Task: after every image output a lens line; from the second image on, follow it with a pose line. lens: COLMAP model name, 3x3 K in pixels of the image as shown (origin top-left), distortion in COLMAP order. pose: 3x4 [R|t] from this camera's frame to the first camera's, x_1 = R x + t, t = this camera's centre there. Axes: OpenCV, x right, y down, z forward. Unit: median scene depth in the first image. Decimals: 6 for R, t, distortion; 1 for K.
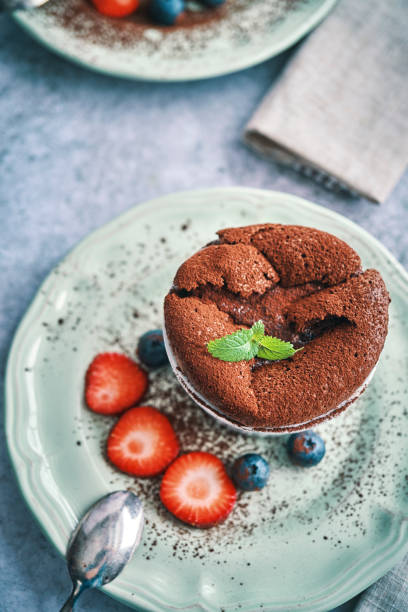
lens RADIAL K [[888.1, 0, 204.0], [0, 888.1, 306.0], [0, 0, 1]] dist [0.036995, 0.046001]
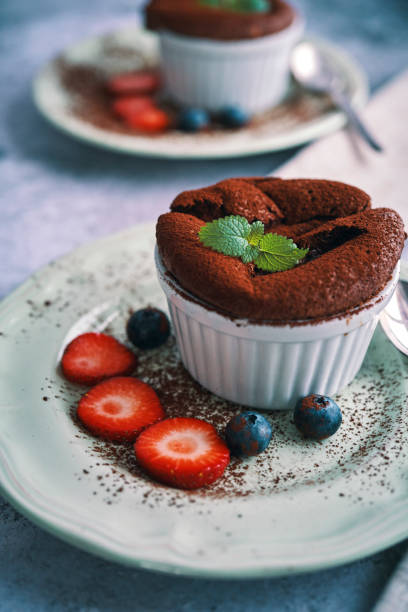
lens RADIAL K [[881.4, 0, 204.0], [0, 881.4, 306.0], [0, 0, 1]] dist [-0.012268, 0.050598]
pose [[0.997478, 0.027428, -0.065456, 0.061113], [-0.057920, 0.847600, -0.527465, 0.513130], [0.041013, 0.529926, 0.847052, 0.256640]]
